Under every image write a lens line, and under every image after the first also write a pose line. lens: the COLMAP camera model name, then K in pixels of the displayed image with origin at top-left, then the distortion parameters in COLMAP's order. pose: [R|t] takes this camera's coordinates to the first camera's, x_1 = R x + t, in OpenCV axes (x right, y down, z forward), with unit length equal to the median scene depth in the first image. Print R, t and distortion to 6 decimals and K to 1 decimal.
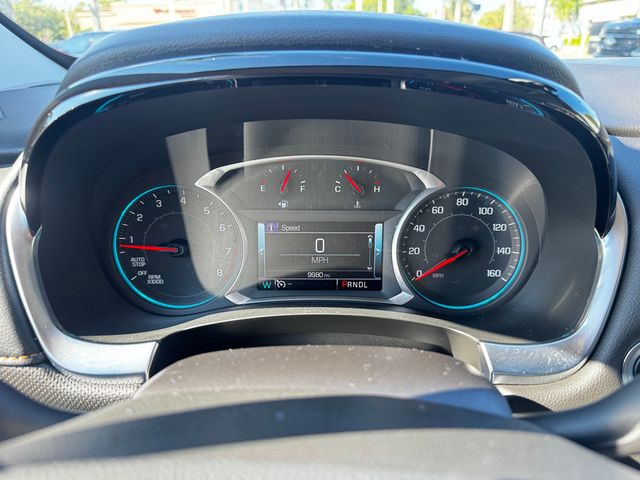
lens RADIAL K [[460.5, 0, 320.0], [0, 460.5, 240.0], [0, 0, 1]] dist [-0.005213, -0.001322]
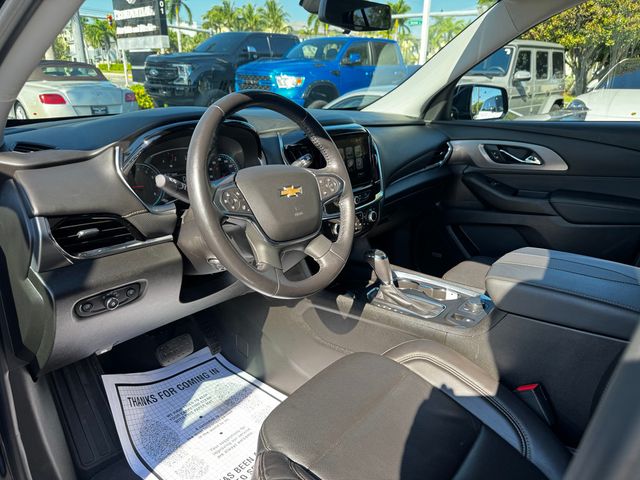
lens RADIAL K [[460.5, 0, 320.0], [0, 460.5, 240.0], [0, 0, 1]] dist [-0.005213, -0.001322]
pose [[0.642414, -0.244836, 0.726195, -0.071147], [0.278062, 0.957485, 0.076834, 0.016809], [-0.714133, 0.152568, 0.683181, -0.066480]]
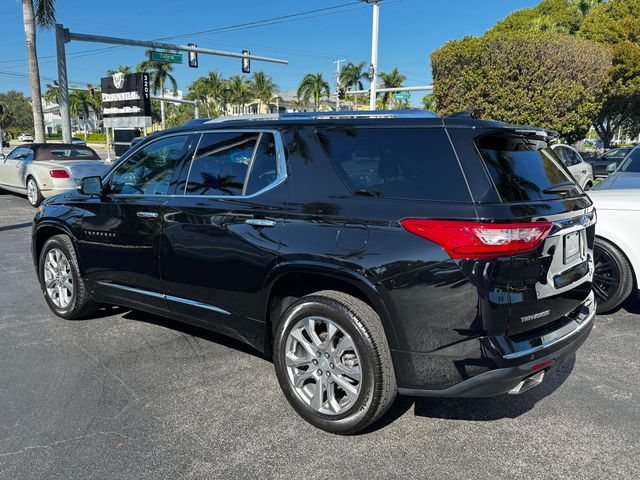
lens RADIAL K [[521.2, 0, 320.0], [0, 521.2, 240.0], [0, 0, 1]] dist [0.007732, -0.011233]
pose [[0.634434, -0.124121, 0.762947, -0.113558], [0.280546, 0.956695, -0.077648, 0.037174], [-0.720269, 0.263304, 0.641781, -0.129731]]
